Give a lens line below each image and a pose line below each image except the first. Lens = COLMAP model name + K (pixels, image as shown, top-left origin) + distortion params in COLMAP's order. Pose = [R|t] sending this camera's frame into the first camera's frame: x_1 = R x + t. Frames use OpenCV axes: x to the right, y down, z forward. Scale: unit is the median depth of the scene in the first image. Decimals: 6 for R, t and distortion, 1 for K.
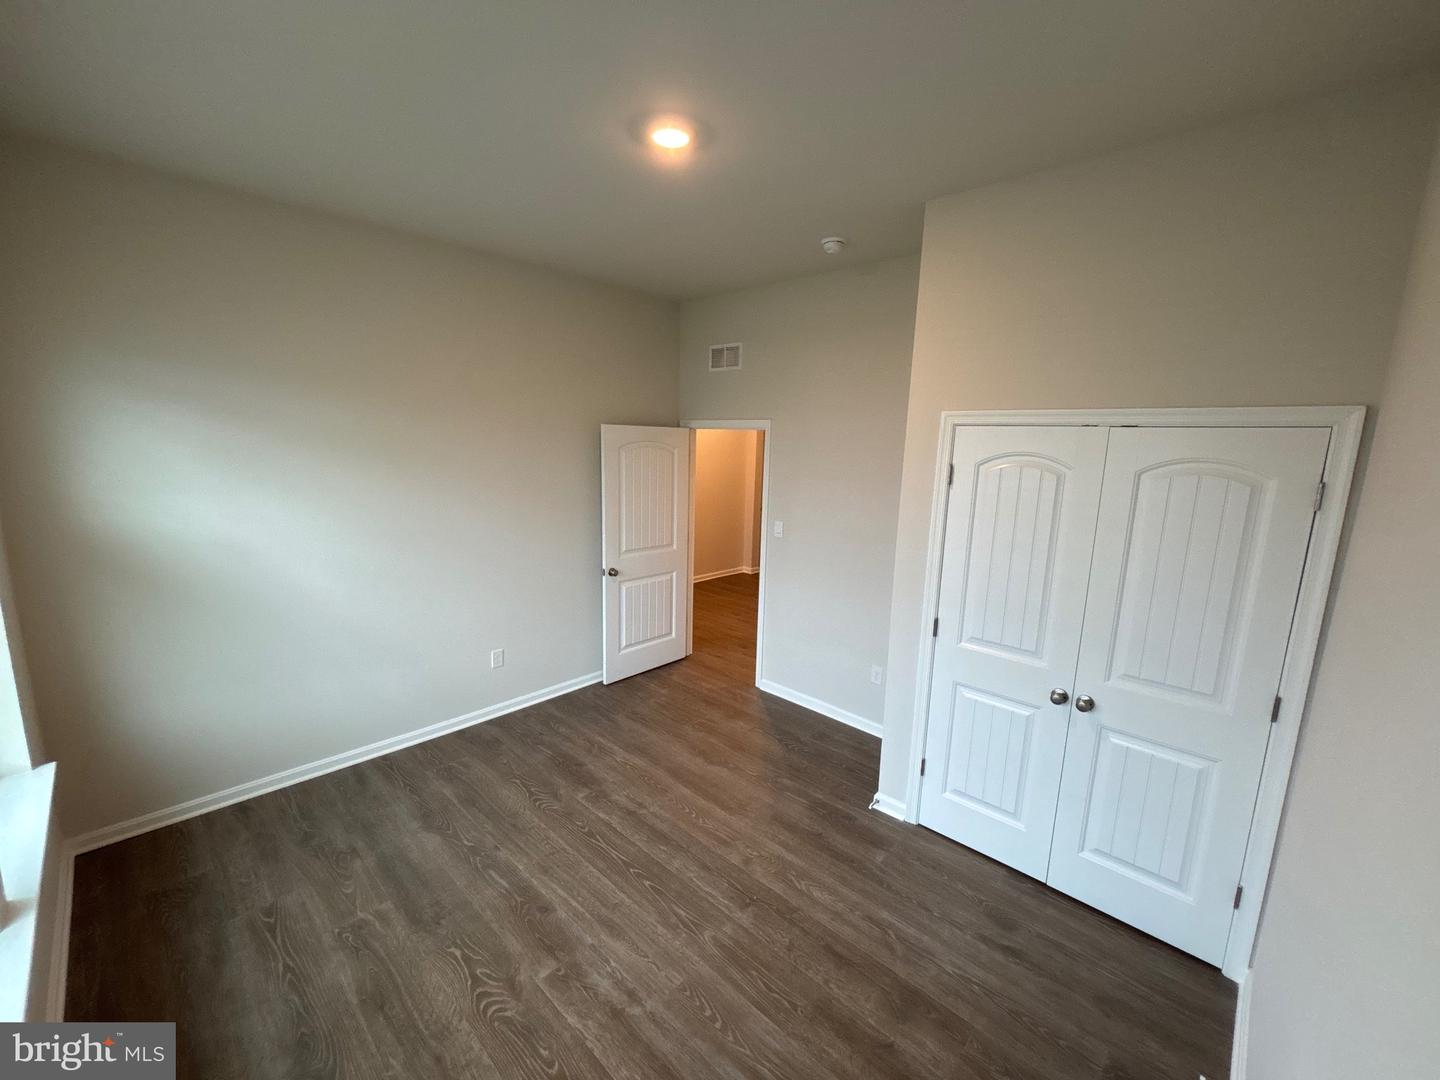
lens RADIAL K [[583.3, 0, 721.4], [0, 583.3, 536.6], [0, 0, 1]] dist [-0.004460, -0.000264]
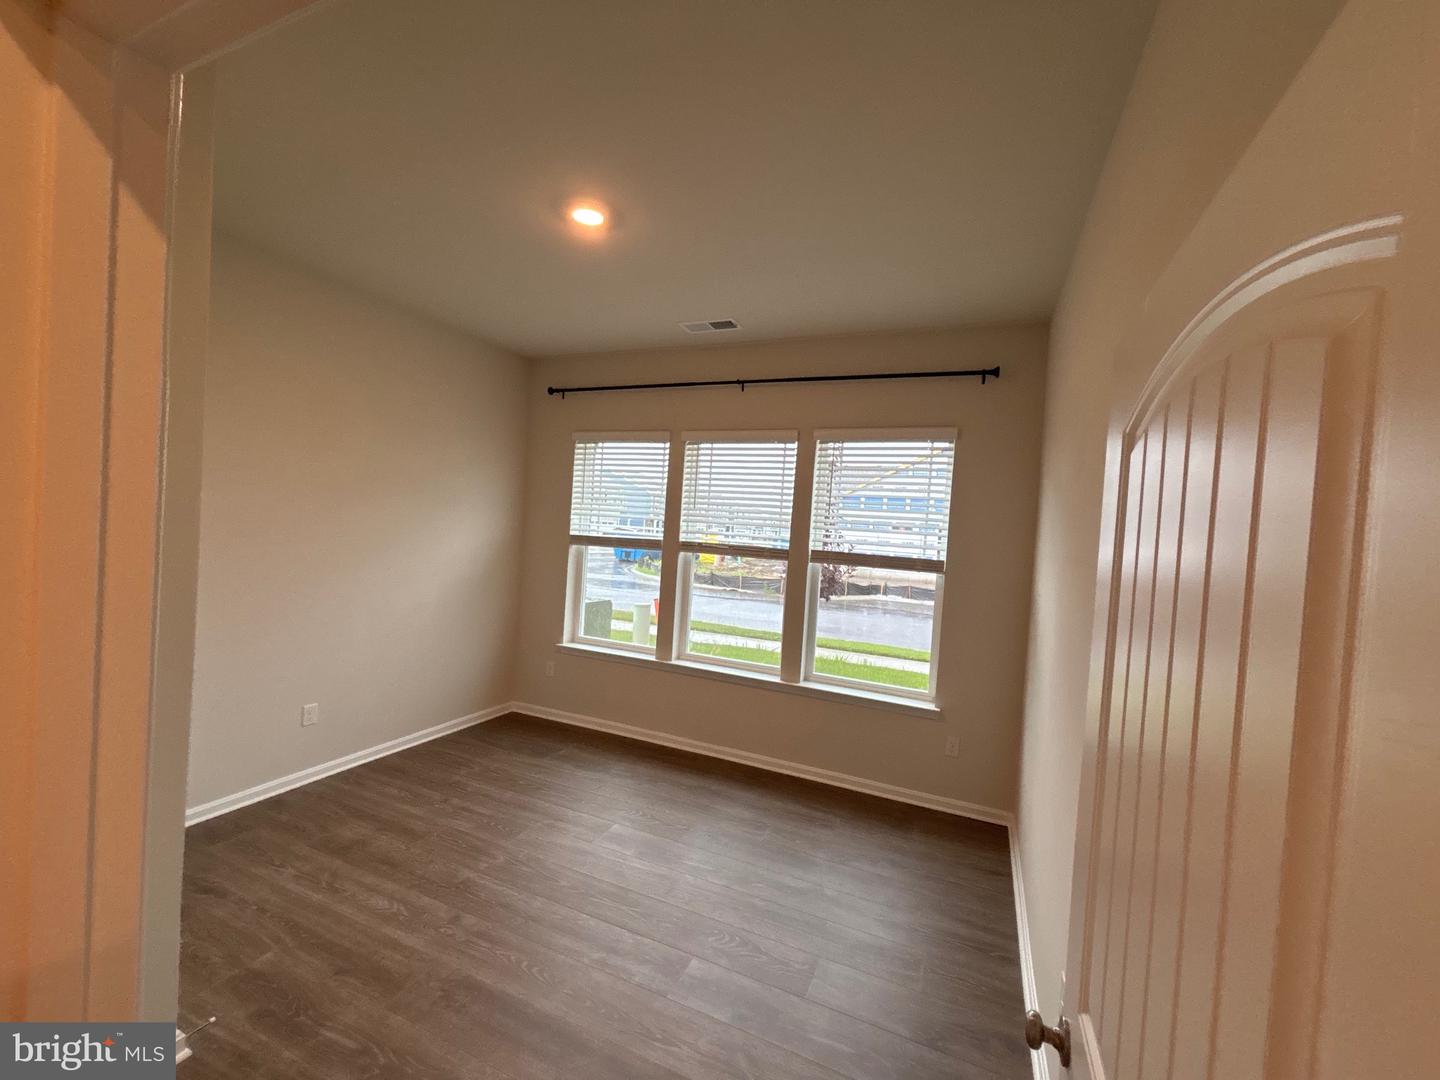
lens RADIAL K [[583.3, 0, 721.0], [0, 583.3, 545.2], [0, 0, 1]] dist [-0.004460, -0.000264]
pose [[-0.936254, -0.078587, -0.342421, 0.014159], [-0.144758, 0.974372, 0.172178, -0.231669], [0.320114, 0.210770, -0.923636, 2.031025]]
